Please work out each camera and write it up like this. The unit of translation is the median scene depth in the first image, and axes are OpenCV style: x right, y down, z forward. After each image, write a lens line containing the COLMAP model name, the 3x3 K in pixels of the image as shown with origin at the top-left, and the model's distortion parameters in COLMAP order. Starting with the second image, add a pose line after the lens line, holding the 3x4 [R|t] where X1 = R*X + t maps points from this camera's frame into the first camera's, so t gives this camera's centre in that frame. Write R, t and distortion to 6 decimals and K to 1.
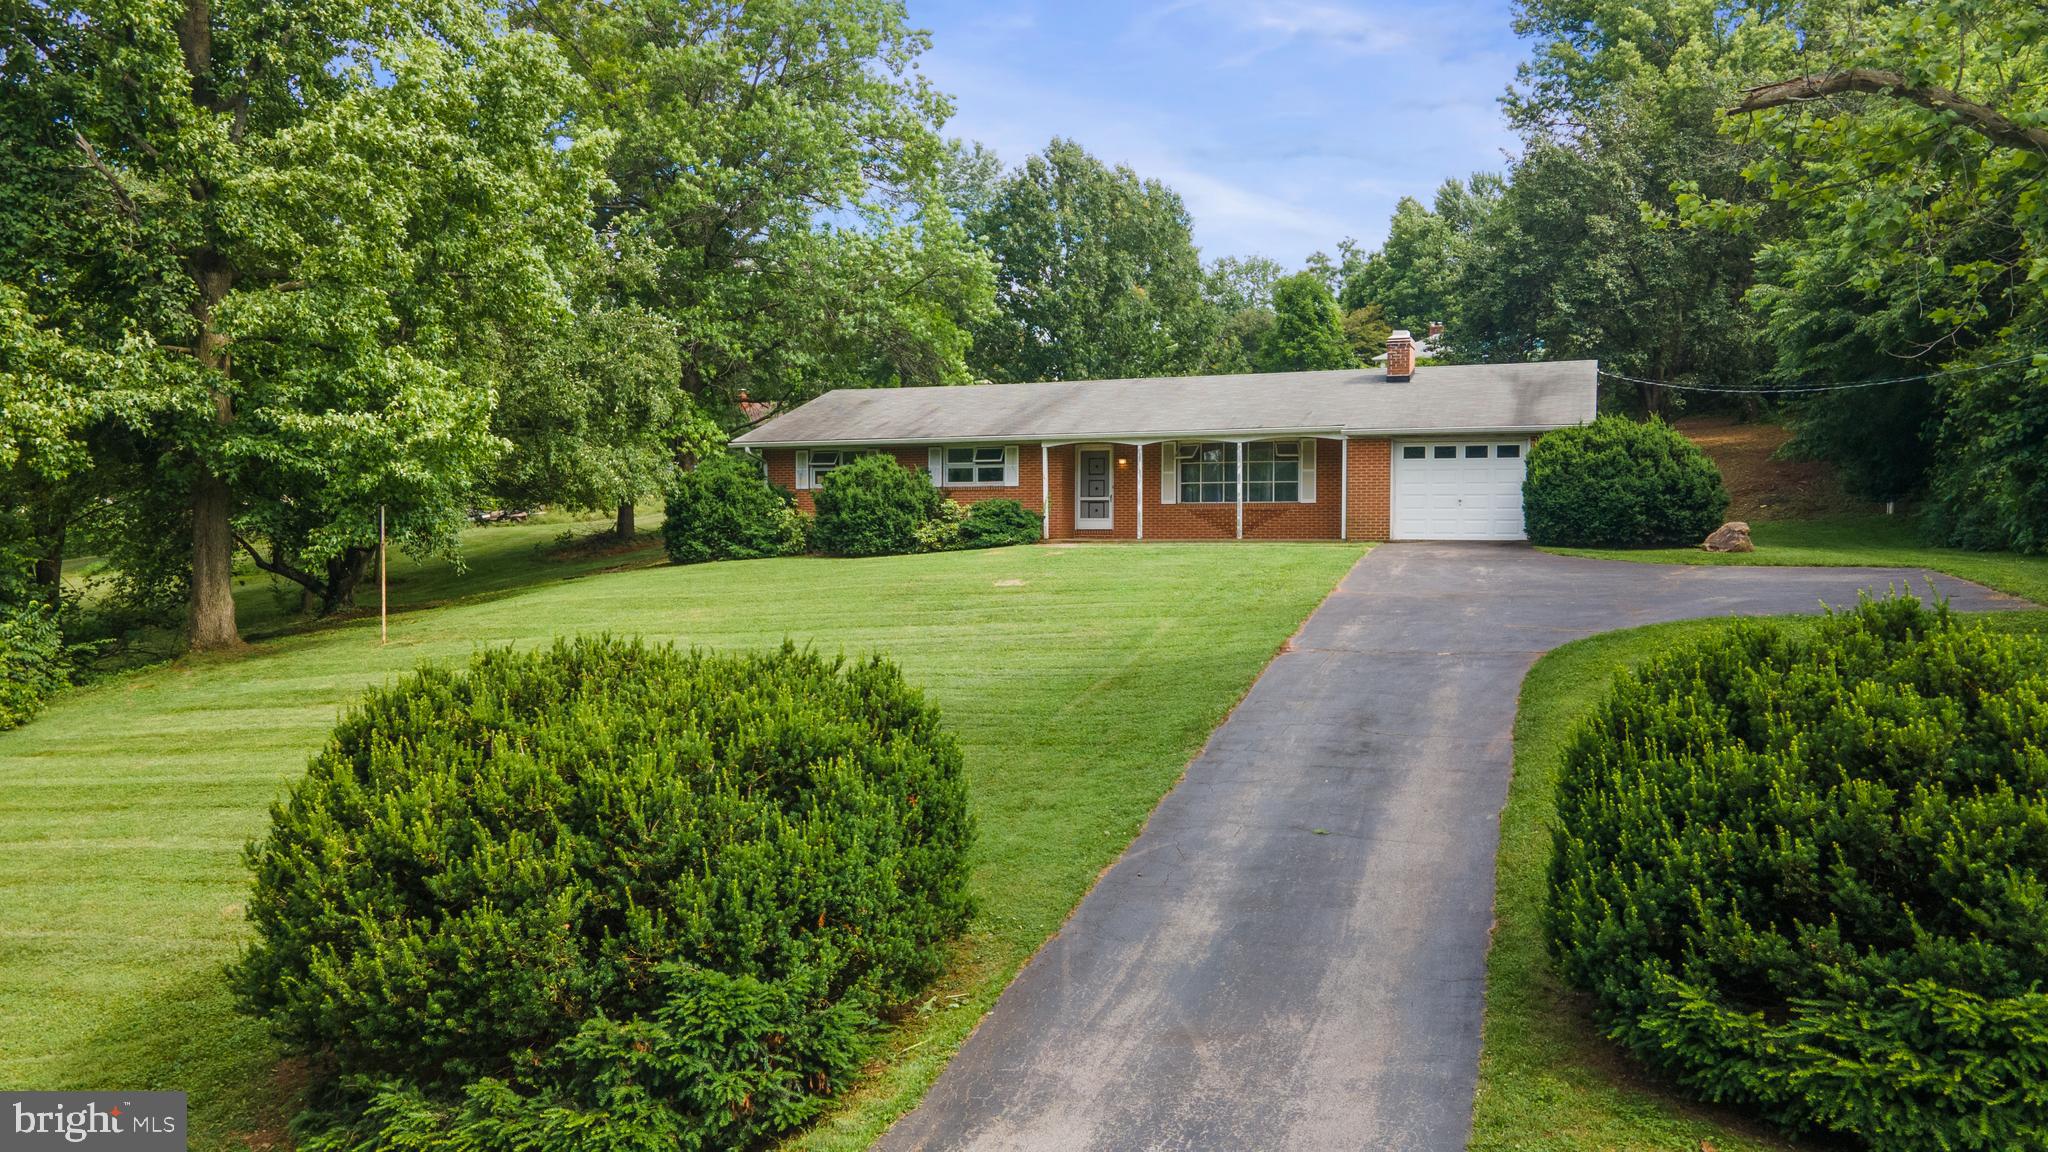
lens RADIAL K [[1490.8, 0, 1027.8], [0, 1490.8, 575.0], [0, 0, 1]] dist [0.036033, -0.000072]
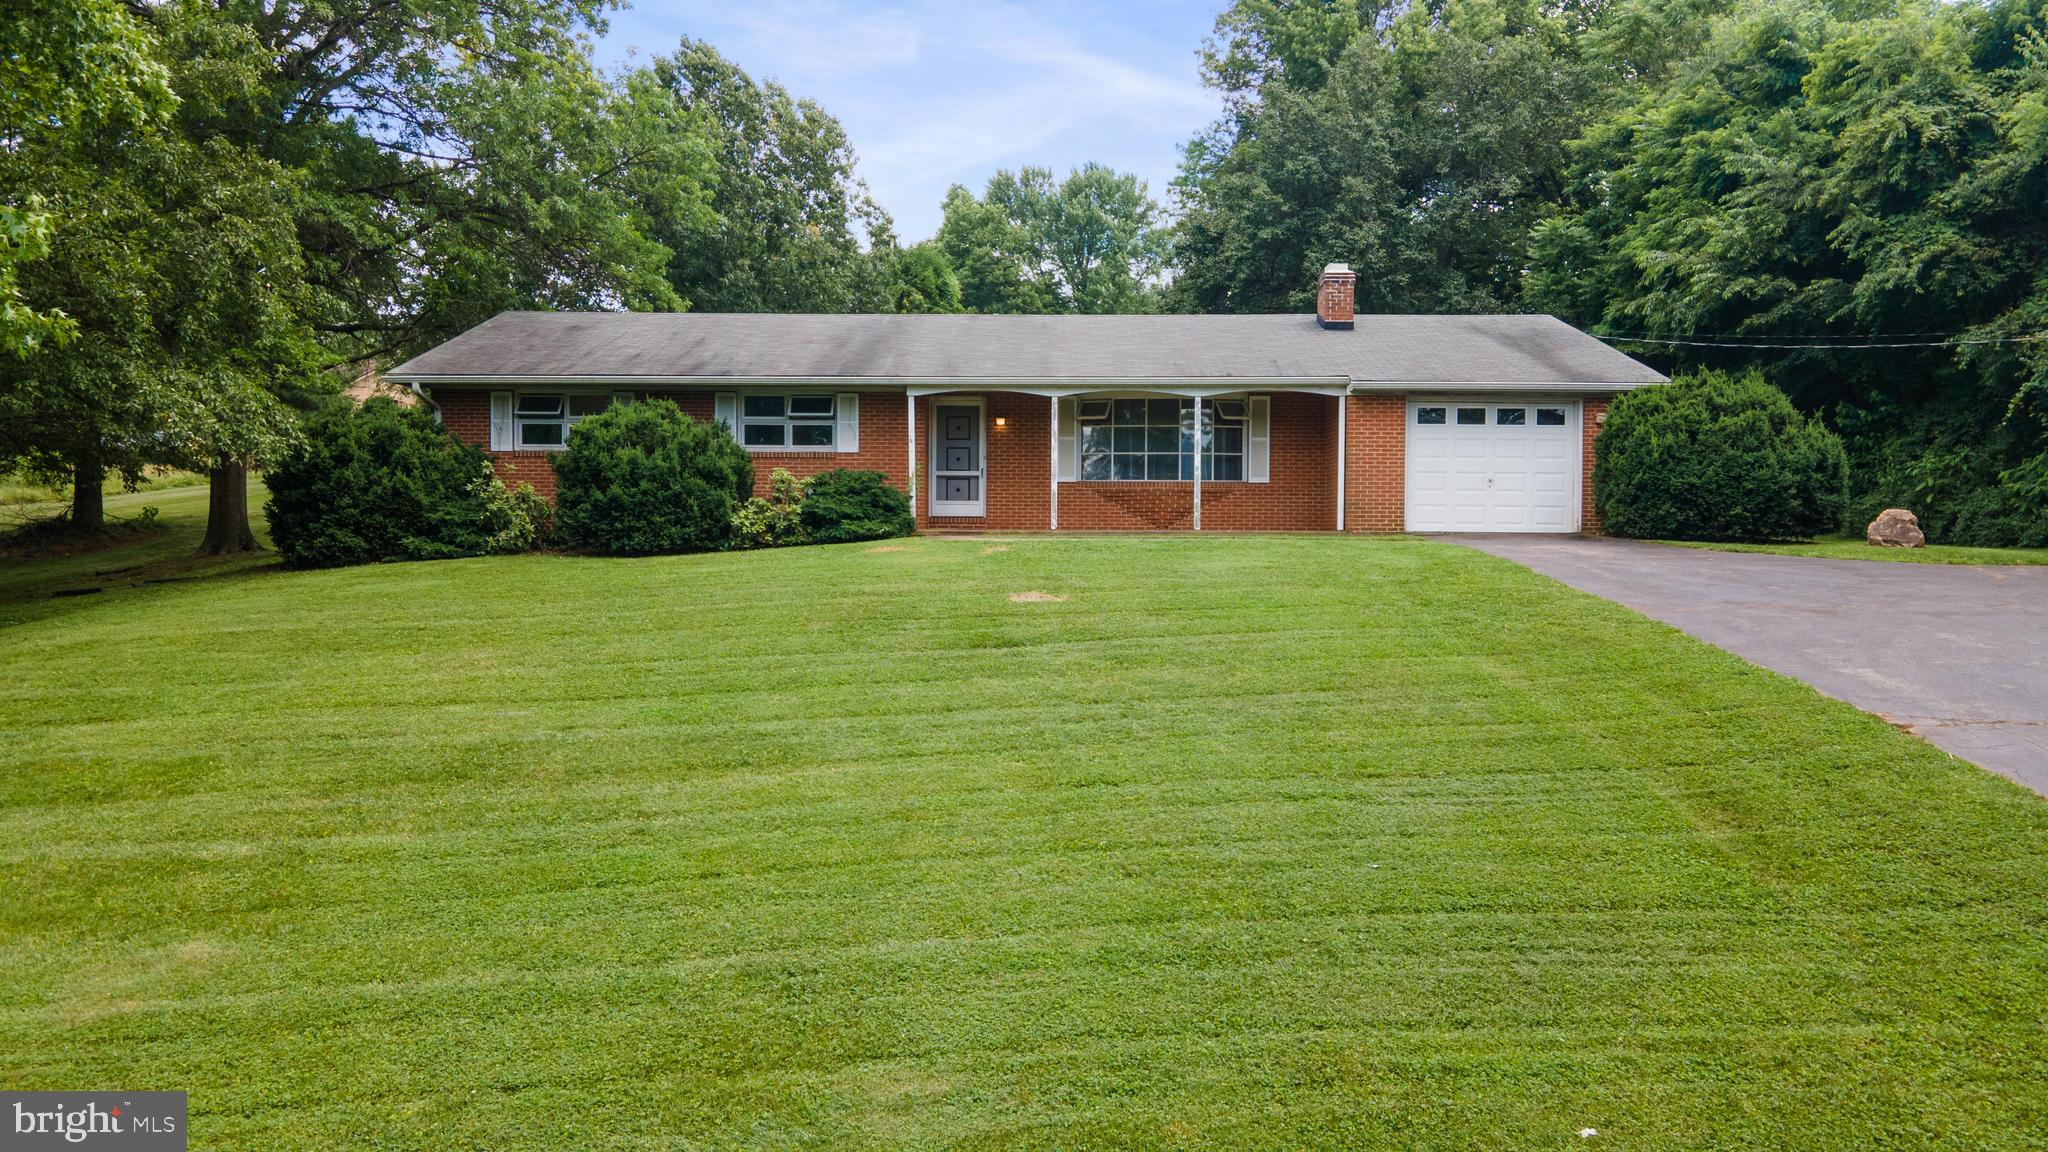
lens RADIAL K [[1490.8, 0, 1012.5], [0, 1490.8, 573.9], [0, 0, 1]] dist [0.036033, -0.000072]
pose [[0.936900, -0.004590, 0.349567, -0.183379], [0.005483, 0.999984, -0.001565, -0.002099], [-0.349554, 0.003383, 0.936910, 0.334209]]
